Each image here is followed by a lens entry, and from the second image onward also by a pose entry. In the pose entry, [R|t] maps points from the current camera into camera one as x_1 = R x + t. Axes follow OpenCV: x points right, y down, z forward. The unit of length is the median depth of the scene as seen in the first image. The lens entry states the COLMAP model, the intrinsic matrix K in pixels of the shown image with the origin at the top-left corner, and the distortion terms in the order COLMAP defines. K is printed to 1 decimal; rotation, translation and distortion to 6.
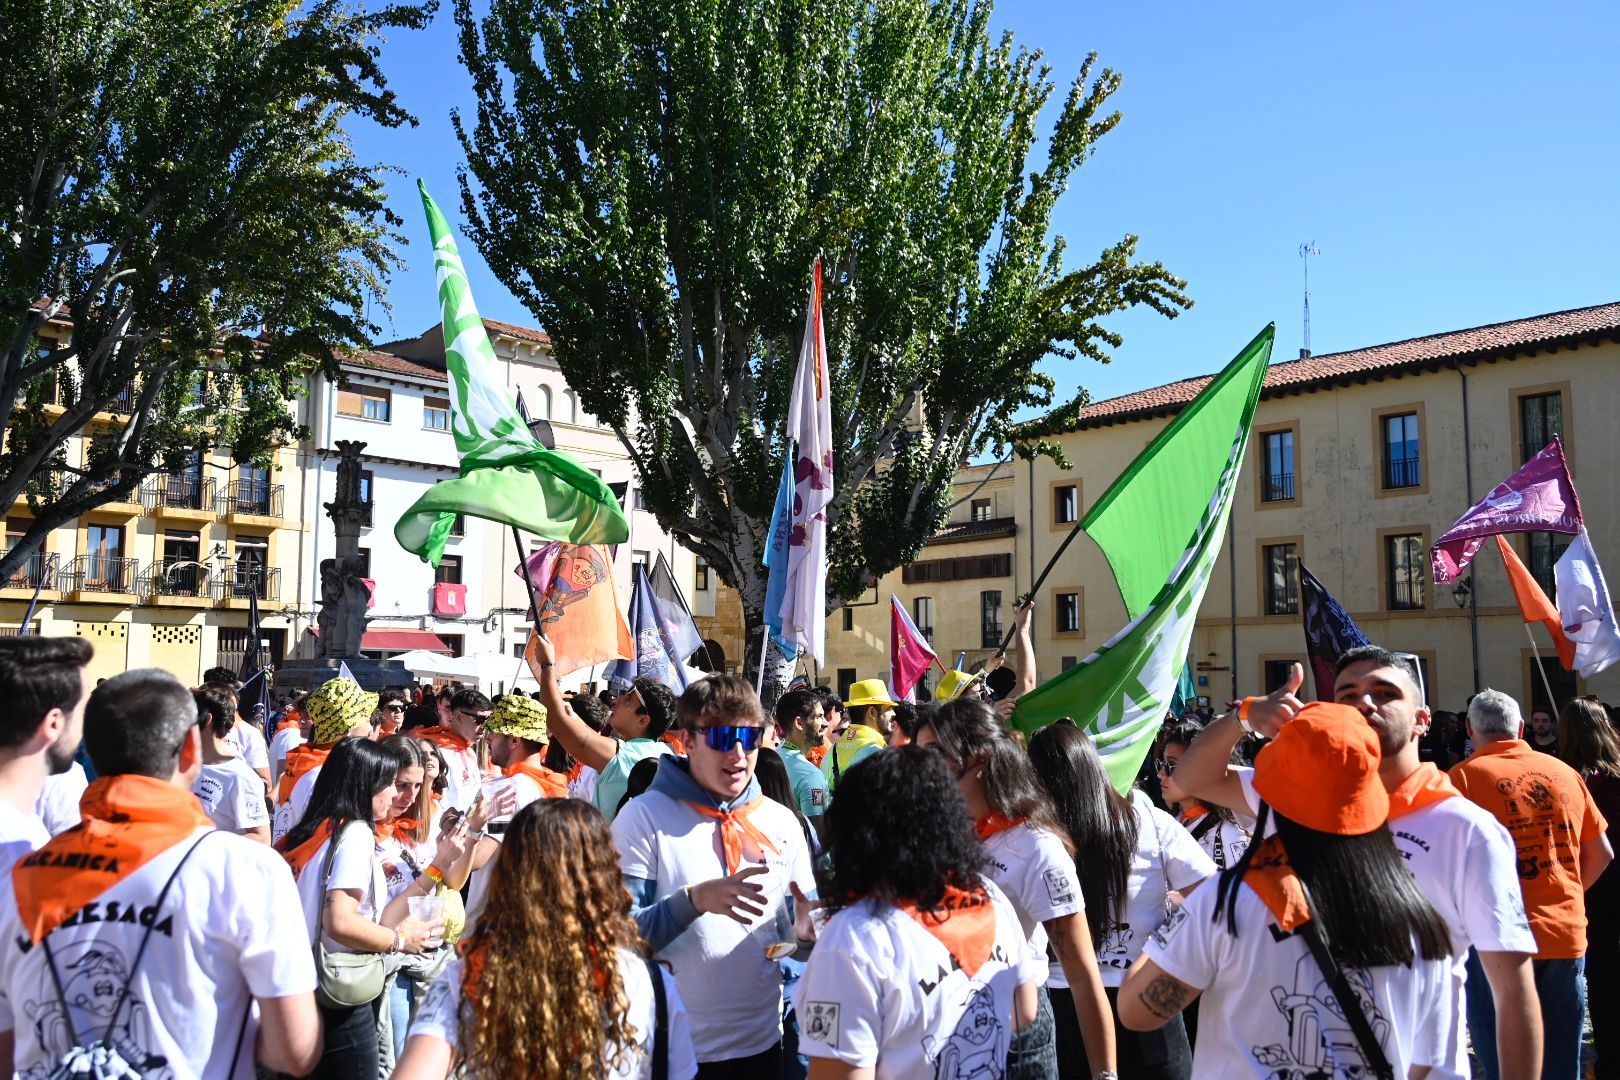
lens RADIAL K [[1474.9, 0, 804.3], [0, 1474.9, 529.5], [0, 0, 1]] dist [0.016516, 0.000000]
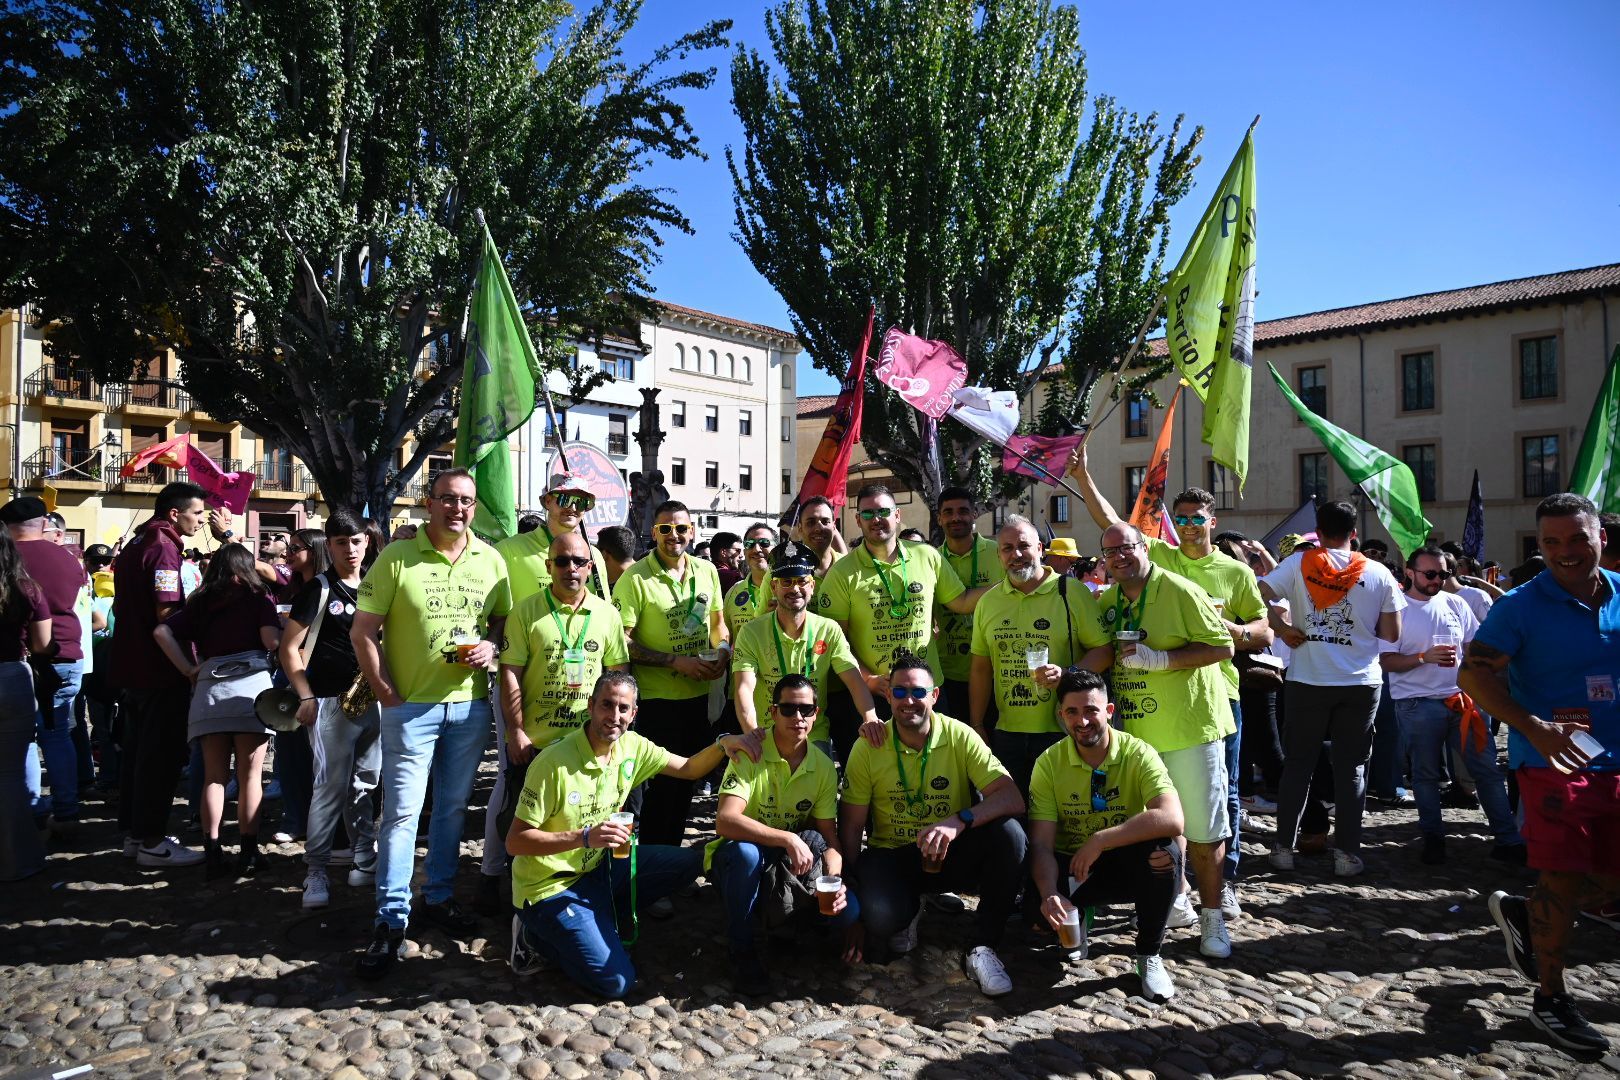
lens RADIAL K [[1103.1, 0, 819.9], [0, 1103.1, 556.2], [0, 0, 1]] dist [0.005584, -0.008356]
pose [[0.999377, -0.003235, 0.035131, -0.102726], [-0.000165, 0.995347, 0.096354, -0.000936], [-0.035279, -0.096300, 0.994727, -0.041724]]
